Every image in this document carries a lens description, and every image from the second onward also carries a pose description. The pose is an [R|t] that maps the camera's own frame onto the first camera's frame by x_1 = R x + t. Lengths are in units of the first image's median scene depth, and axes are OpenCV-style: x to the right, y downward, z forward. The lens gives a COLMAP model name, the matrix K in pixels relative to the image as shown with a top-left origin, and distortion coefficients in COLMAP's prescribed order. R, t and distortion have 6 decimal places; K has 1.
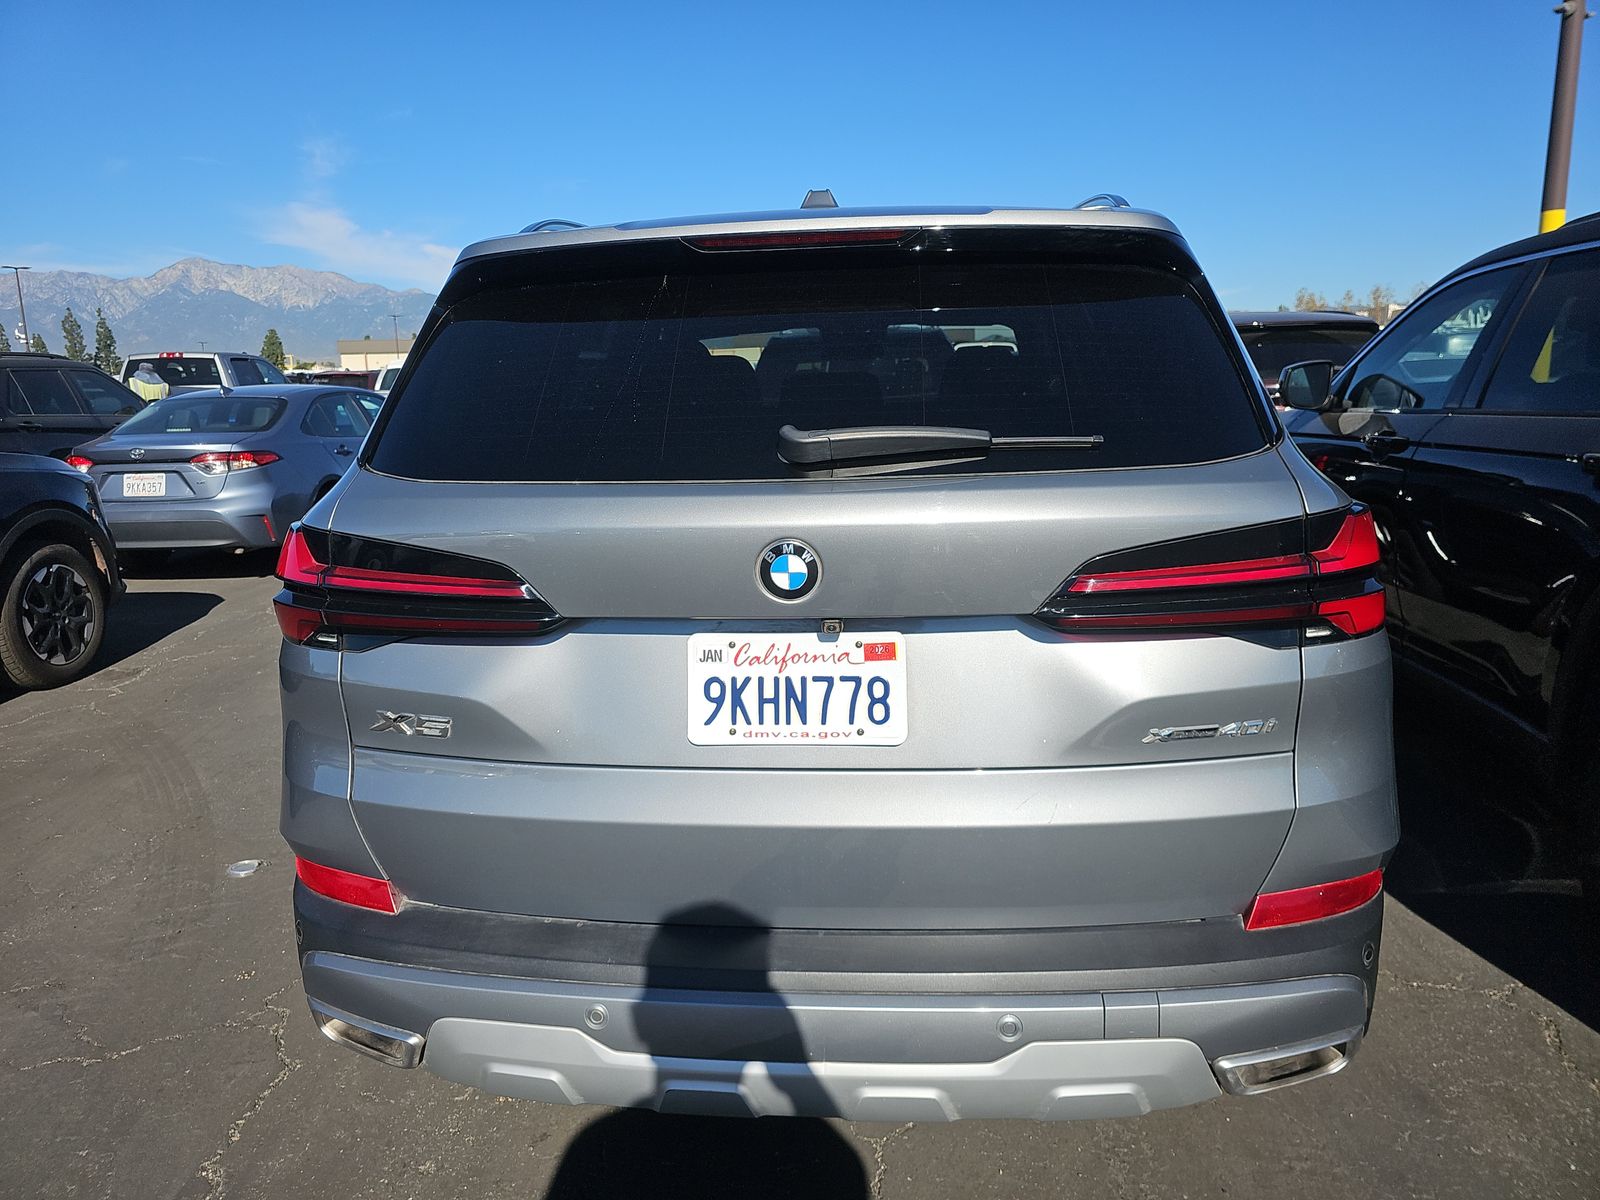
lens RADIAL K [[1100.5, 0, 801.5], [0, 1100.5, 599.5], [0, 0, 1]] dist [0.019165, -0.007323]
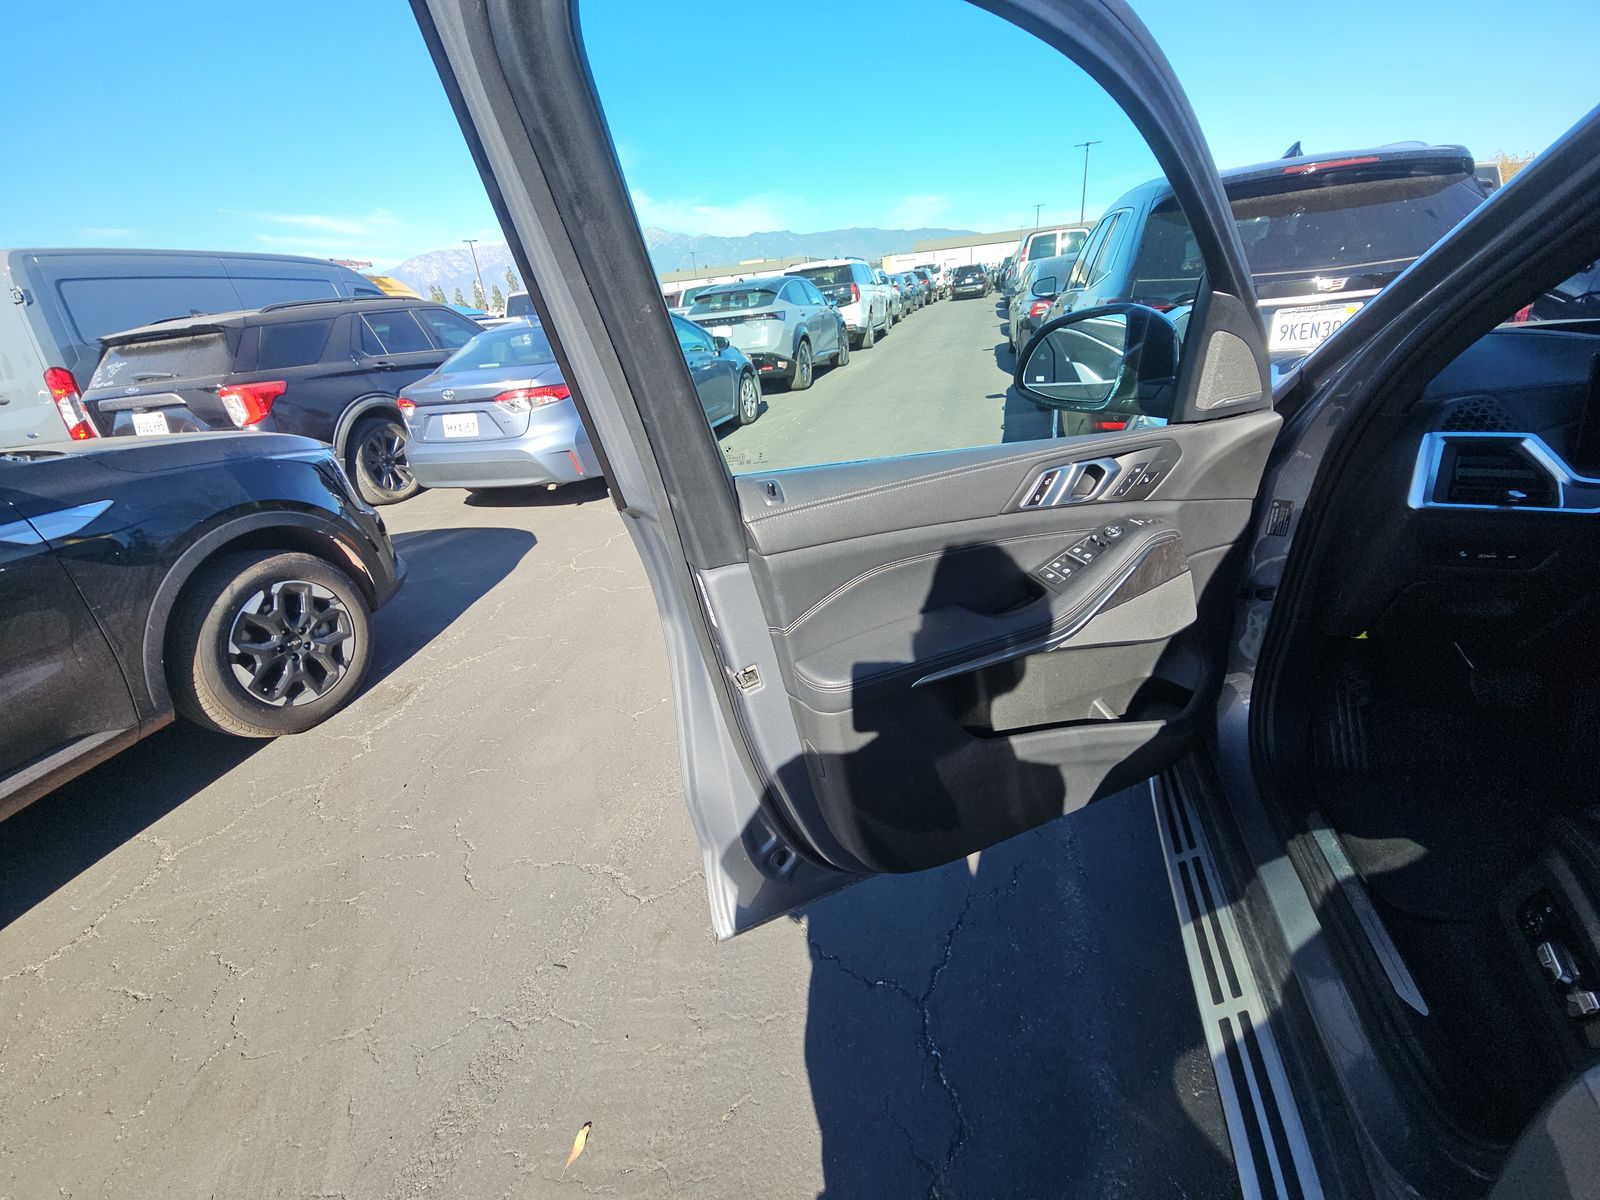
lens RADIAL K [[653.1, 0, 803.3], [0, 653.1, 598.8], [0, 0, 1]] dist [0.001543, -0.001209]
pose [[0.977615, 0.024522, -0.208968, -0.149052], [0.028370, 0.968752, 0.246403, -0.088674], [0.208480, -0.246816, 0.946371, 0.450685]]
